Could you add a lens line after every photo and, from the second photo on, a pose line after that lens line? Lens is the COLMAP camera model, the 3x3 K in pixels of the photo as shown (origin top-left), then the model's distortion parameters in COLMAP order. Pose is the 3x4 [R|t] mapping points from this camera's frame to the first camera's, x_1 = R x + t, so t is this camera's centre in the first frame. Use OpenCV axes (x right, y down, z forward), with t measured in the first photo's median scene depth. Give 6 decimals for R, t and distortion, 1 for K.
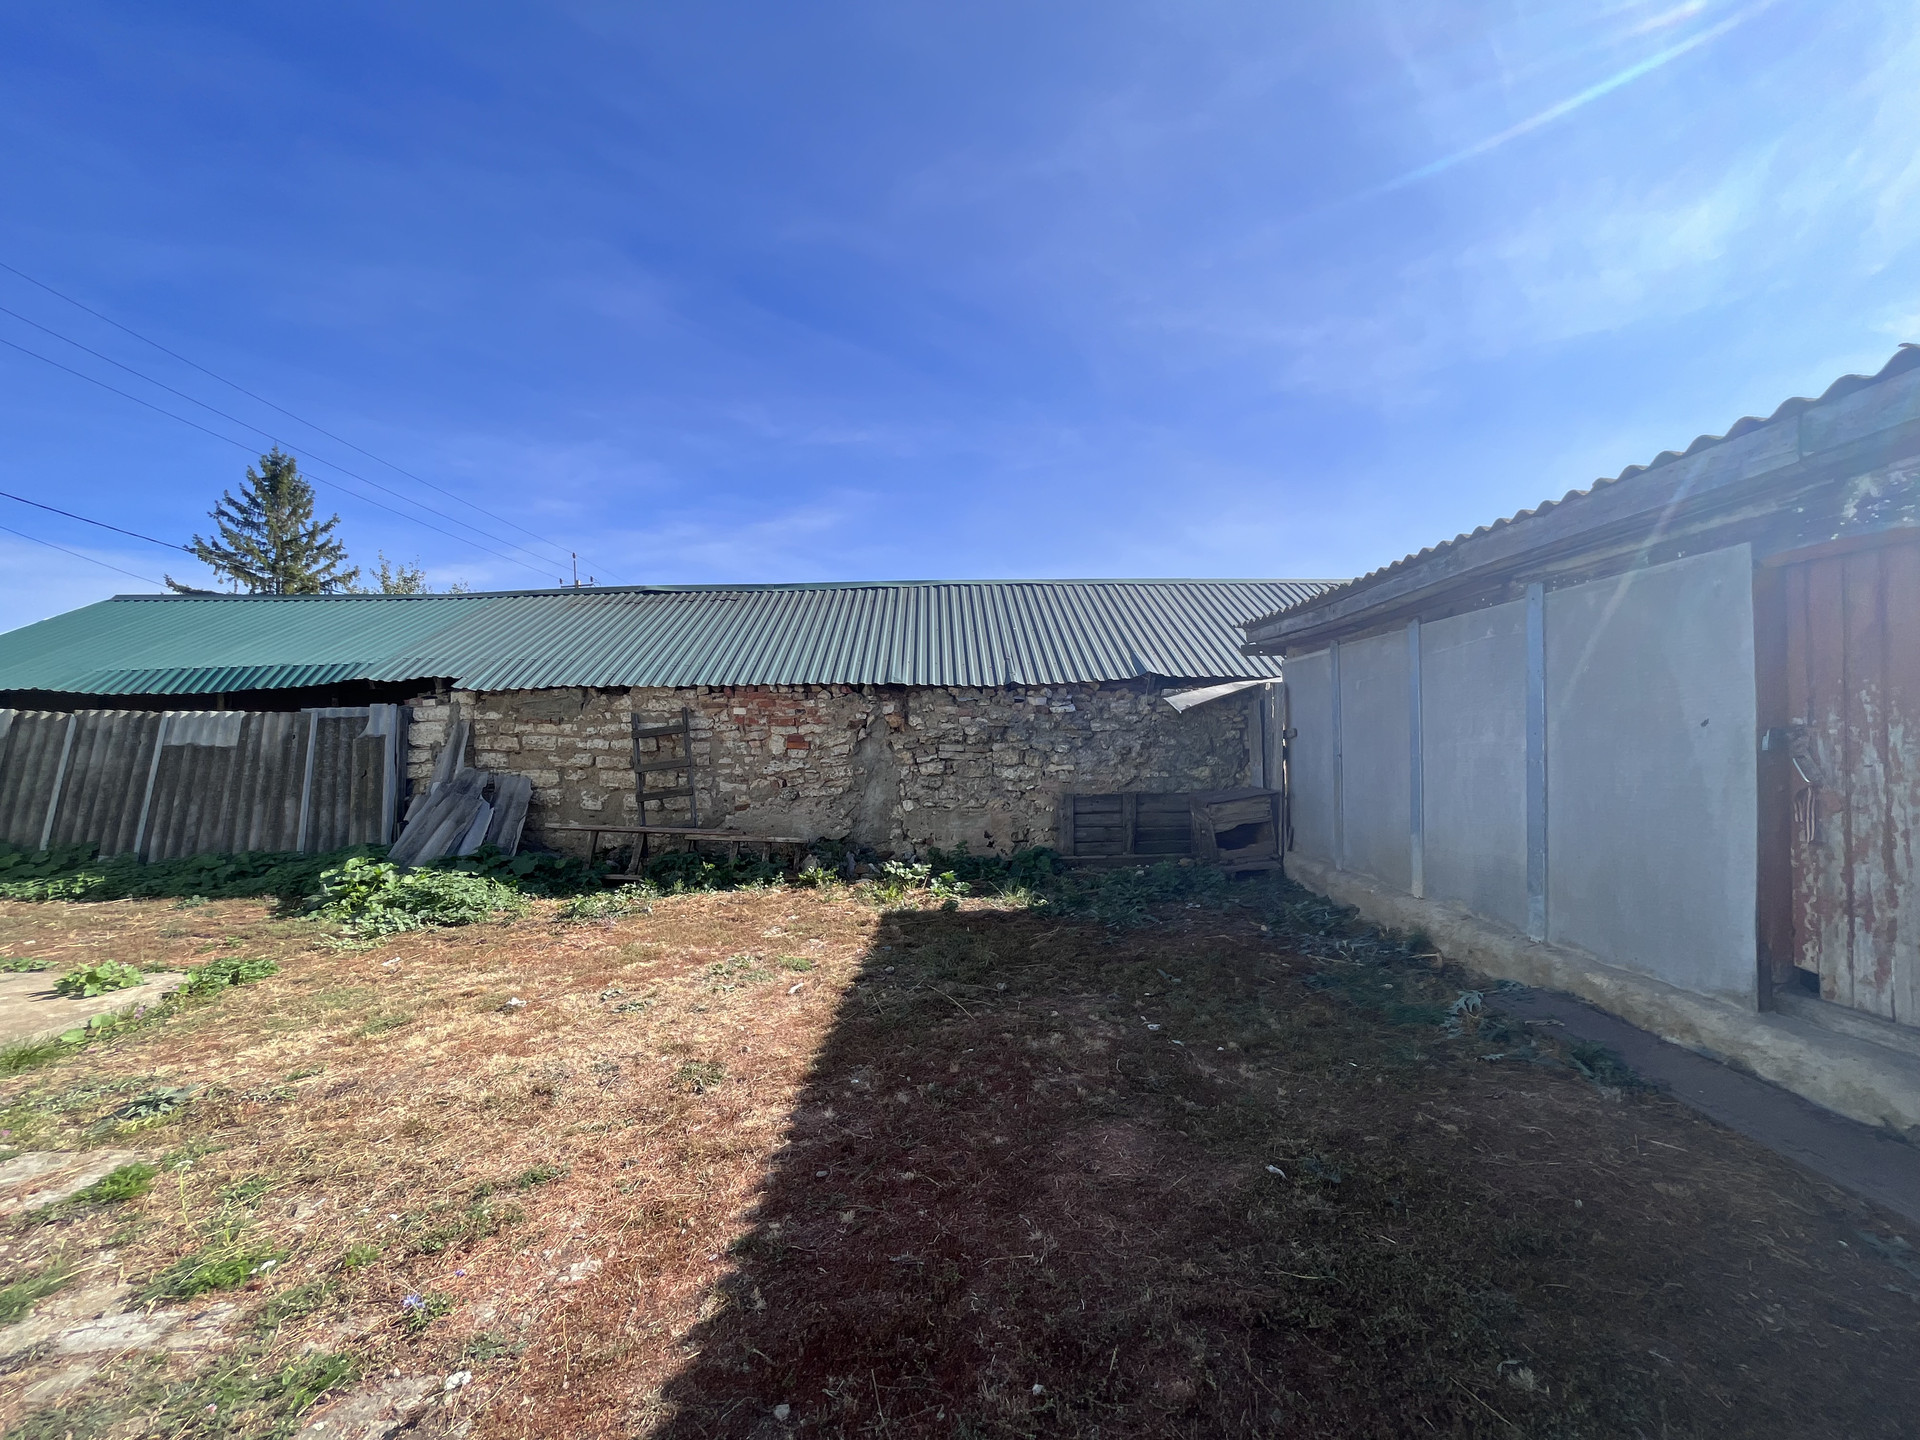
lens RADIAL K [[776.6, 0, 962.5], [0, 776.6, 719.7], [0, 0, 1]] dist [-0.003626, 0.000451]
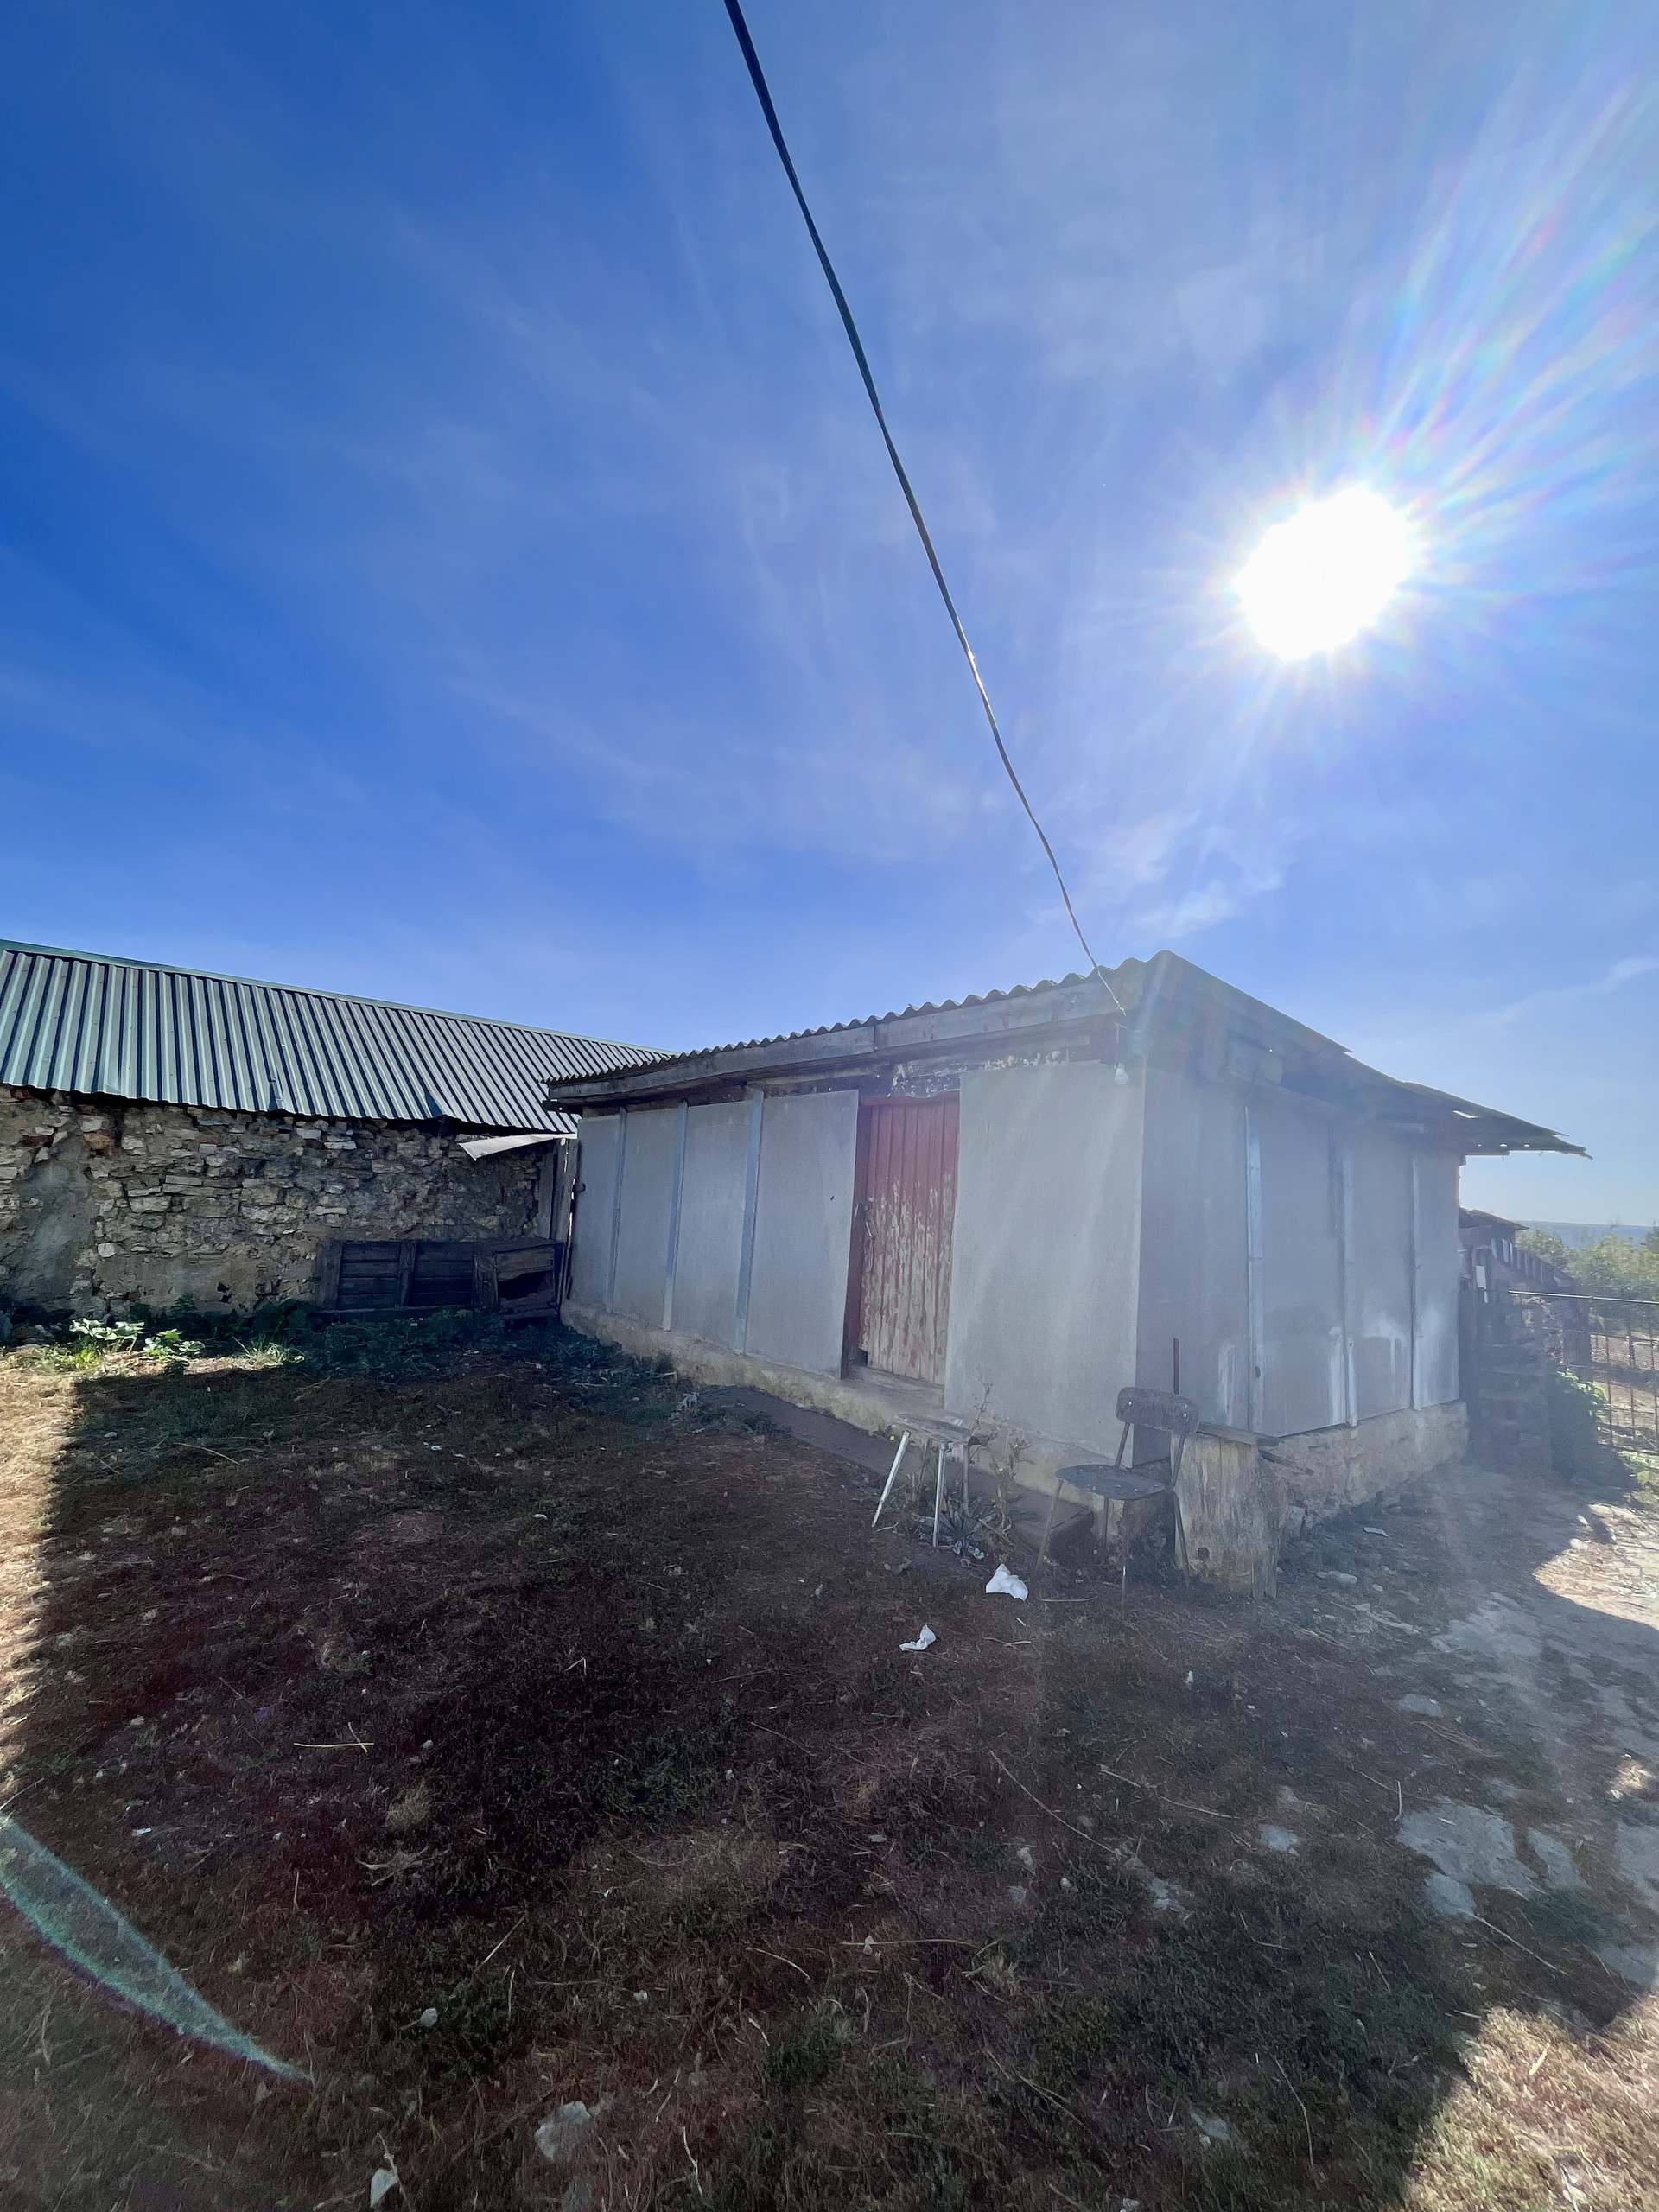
lens RADIAL K [[894.7, 0, 831.2], [0, 894.7, 1104.5], [0, 0, 1]] dist [-0.003626, 0.000451]
pose [[0.777676, 0.117118, 0.617660, -0.105845], [-0.074195, 0.992726, -0.094819, -0.006530], [-0.624272, 0.027912, 0.780709, -0.235710]]
